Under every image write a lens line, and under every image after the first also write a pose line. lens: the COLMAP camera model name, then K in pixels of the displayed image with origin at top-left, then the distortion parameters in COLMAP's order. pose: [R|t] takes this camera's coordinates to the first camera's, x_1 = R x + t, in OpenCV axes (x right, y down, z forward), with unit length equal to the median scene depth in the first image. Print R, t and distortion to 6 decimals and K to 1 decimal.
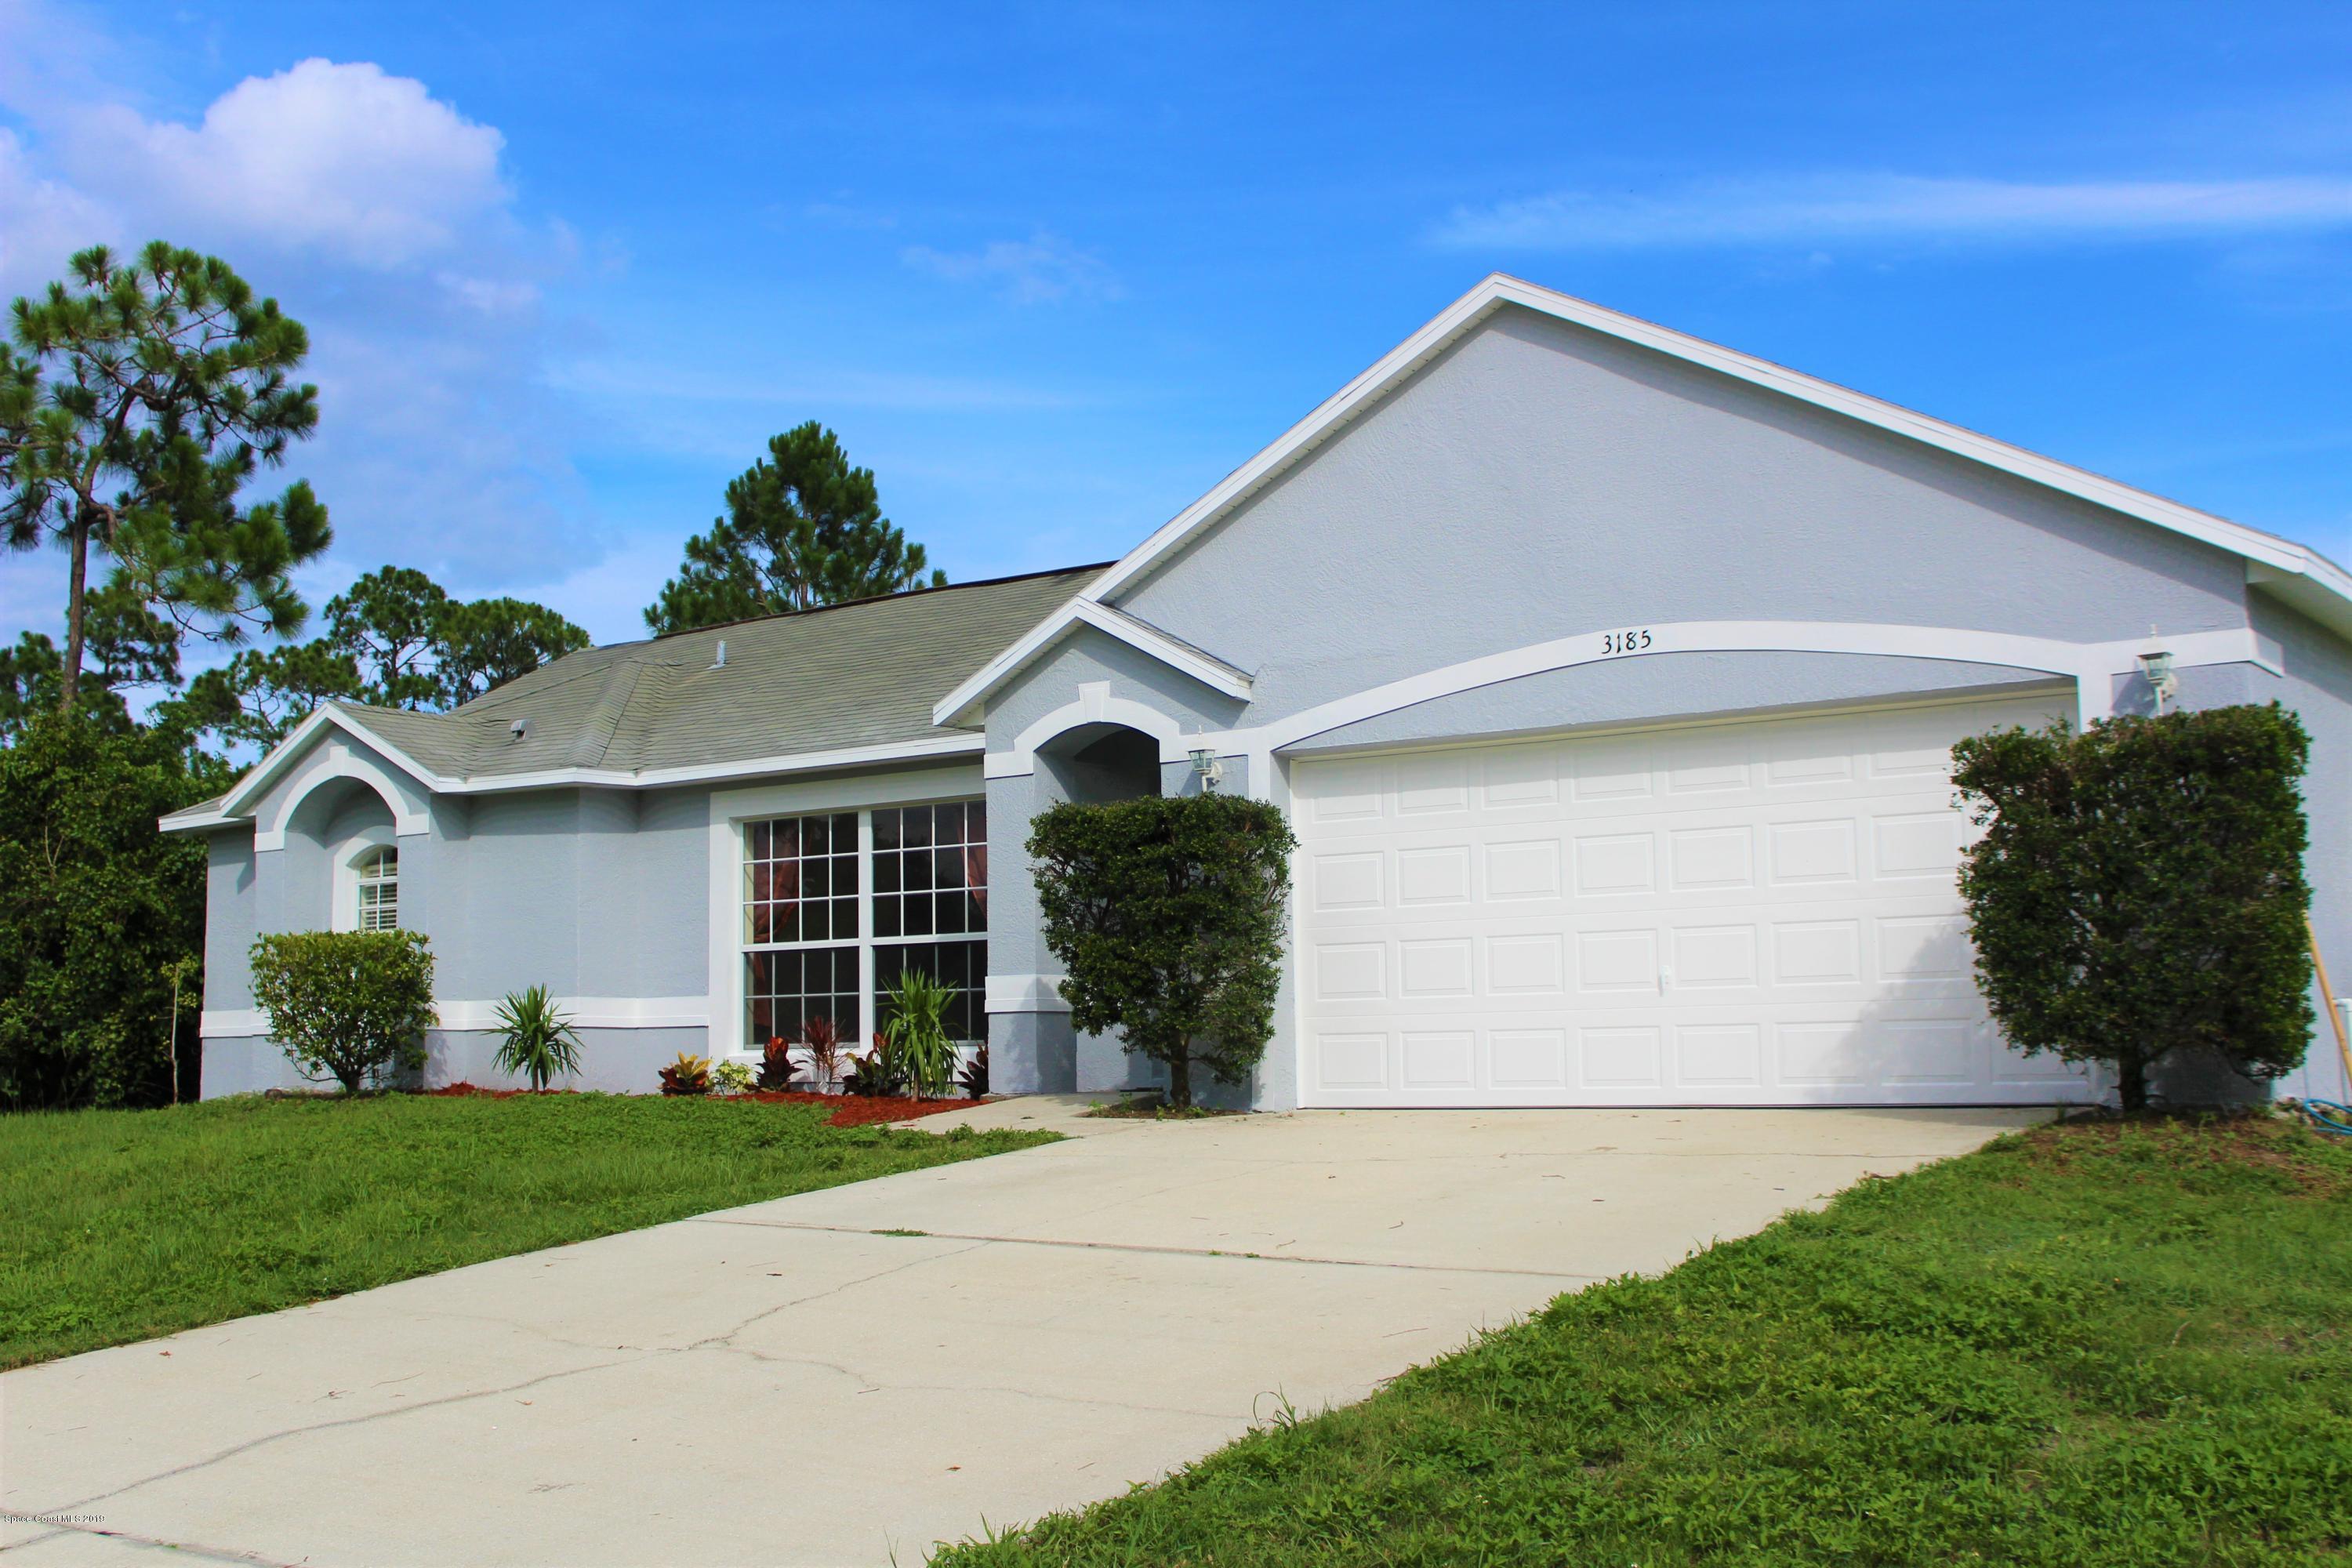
lens RADIAL K [[2759.1, 0, 1173.6], [0, 2759.1, 667.8], [0, 0, 1]] dist [-0.095080, 0.008165]
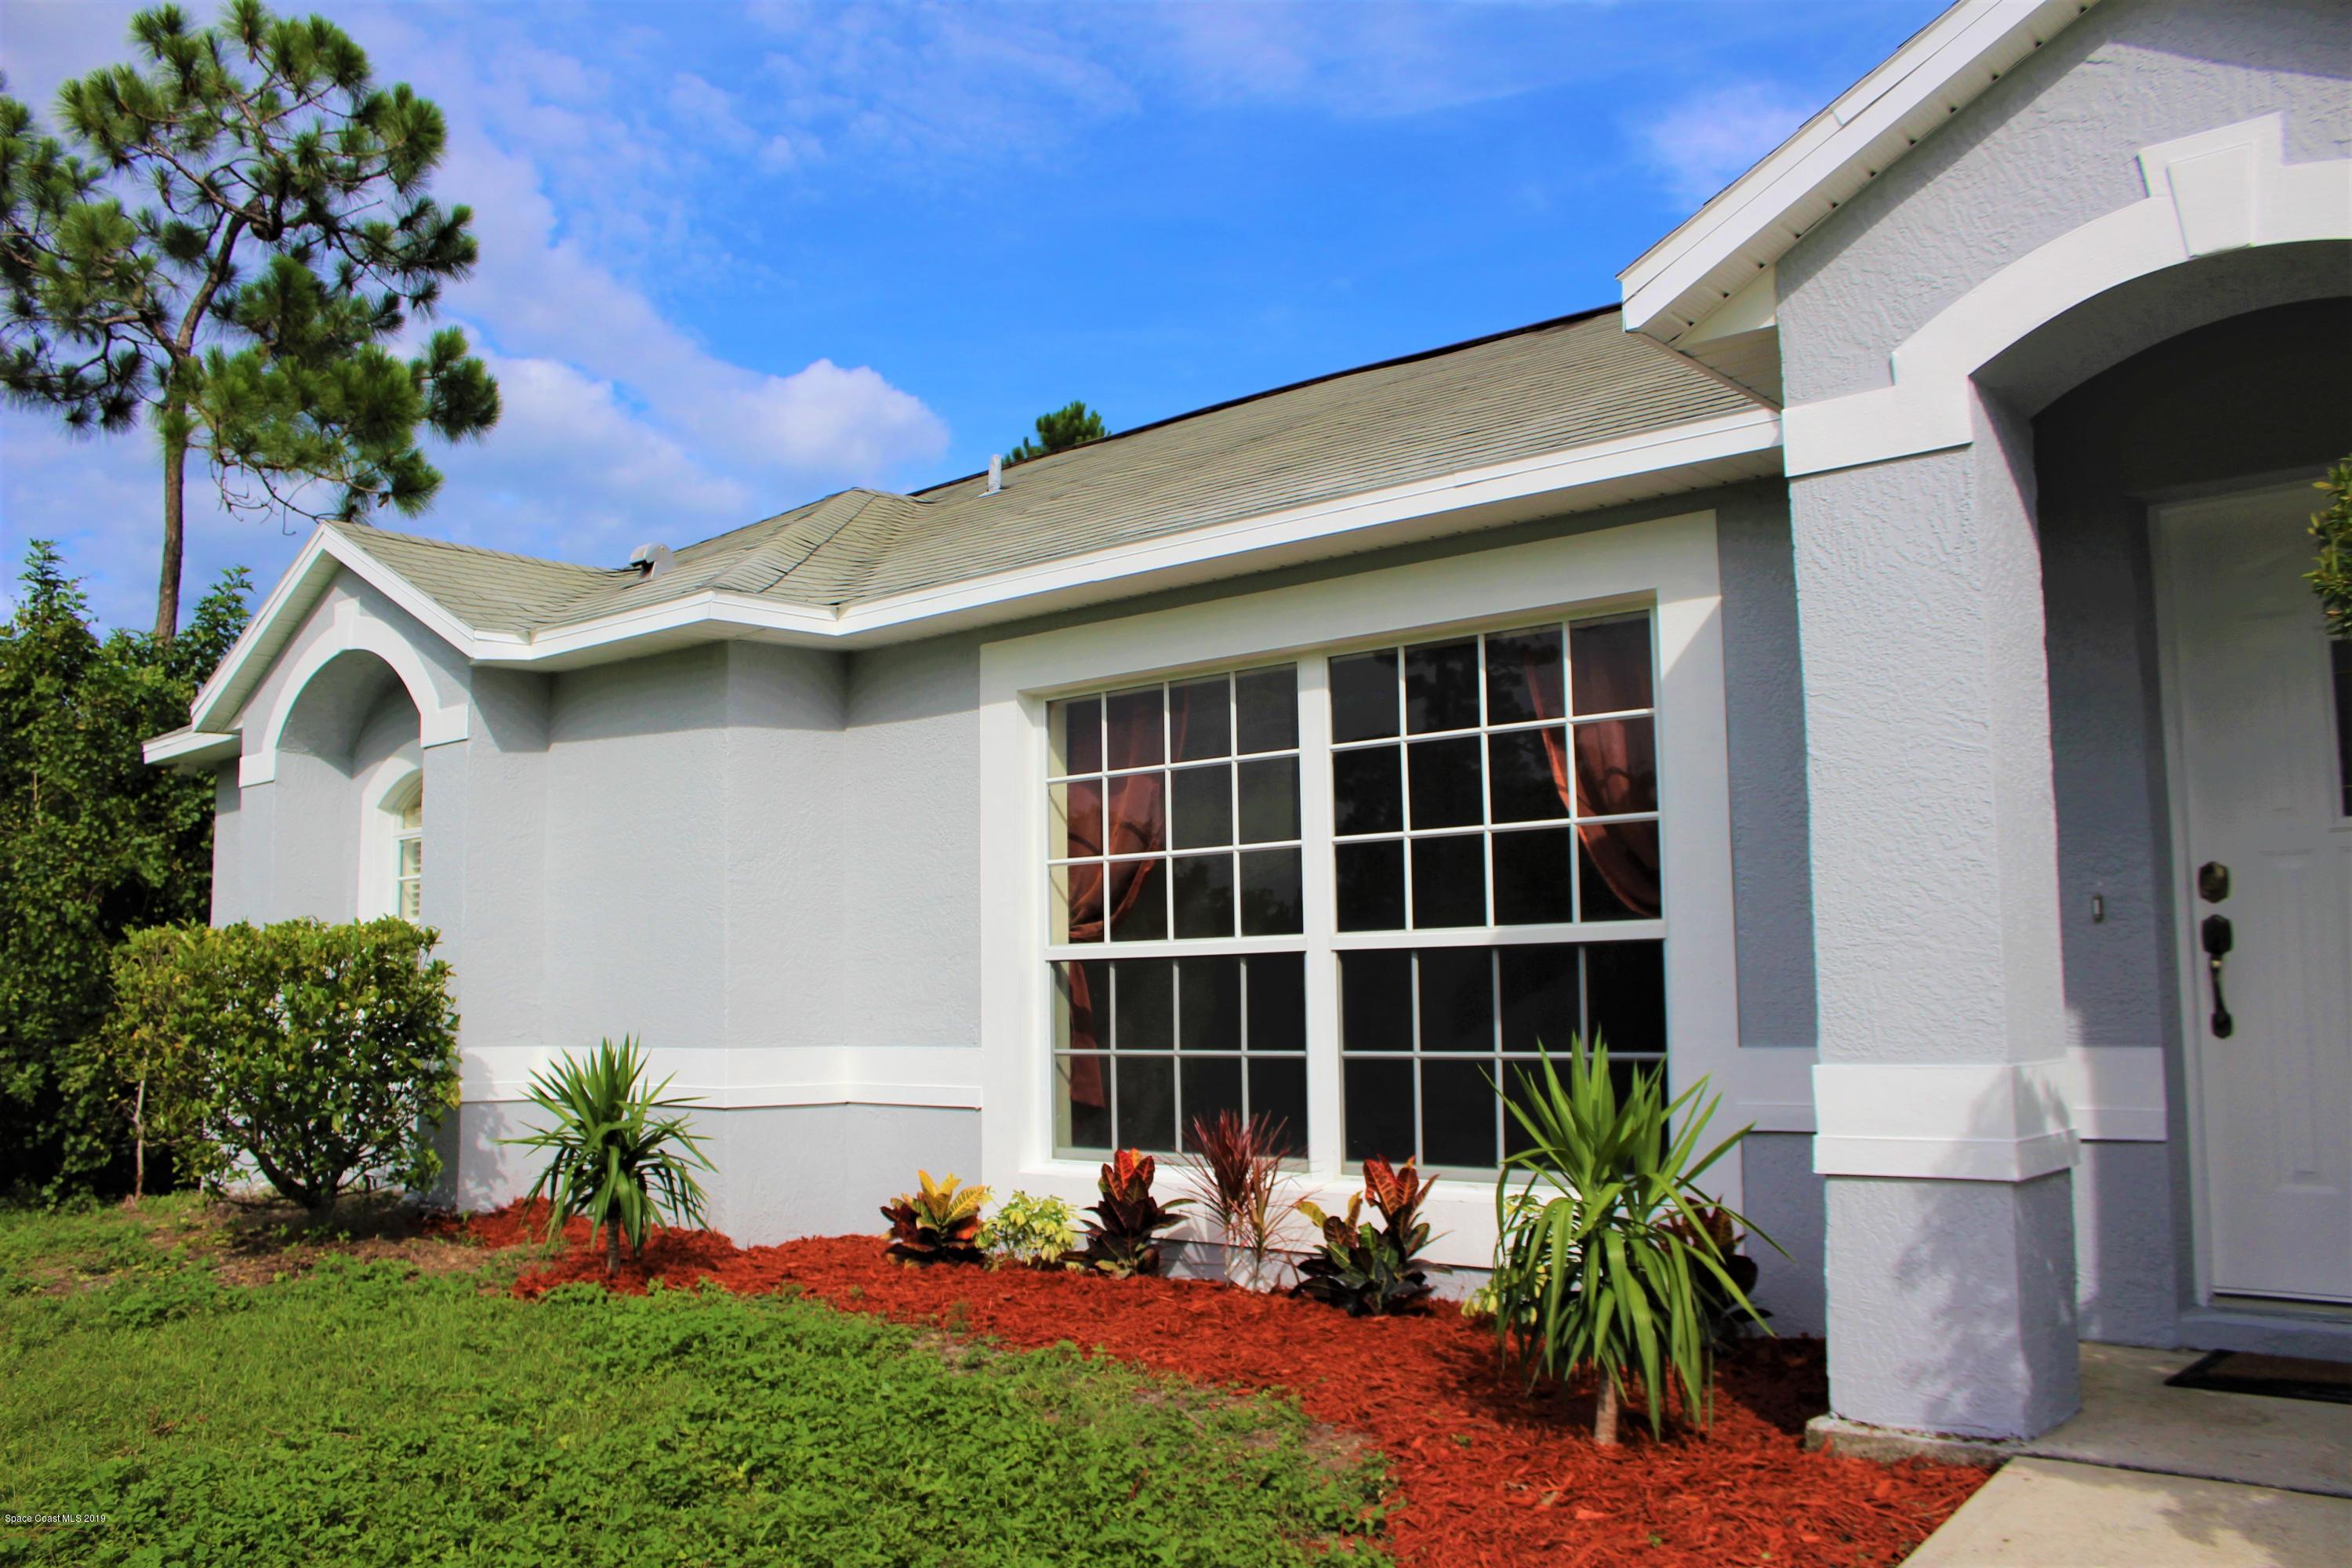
lens RADIAL K [[1970.7, 0, 1176.0], [0, 1970.7, 784.0], [0, 0, 1]] dist [-0.159977, 0.133314]
pose [[0.997689, -0.005688, -0.067714, -0.108749], [0.008126, 0.999327, 0.035774, 0.058706], [0.067465, -0.036241, 0.997063, 0.644538]]
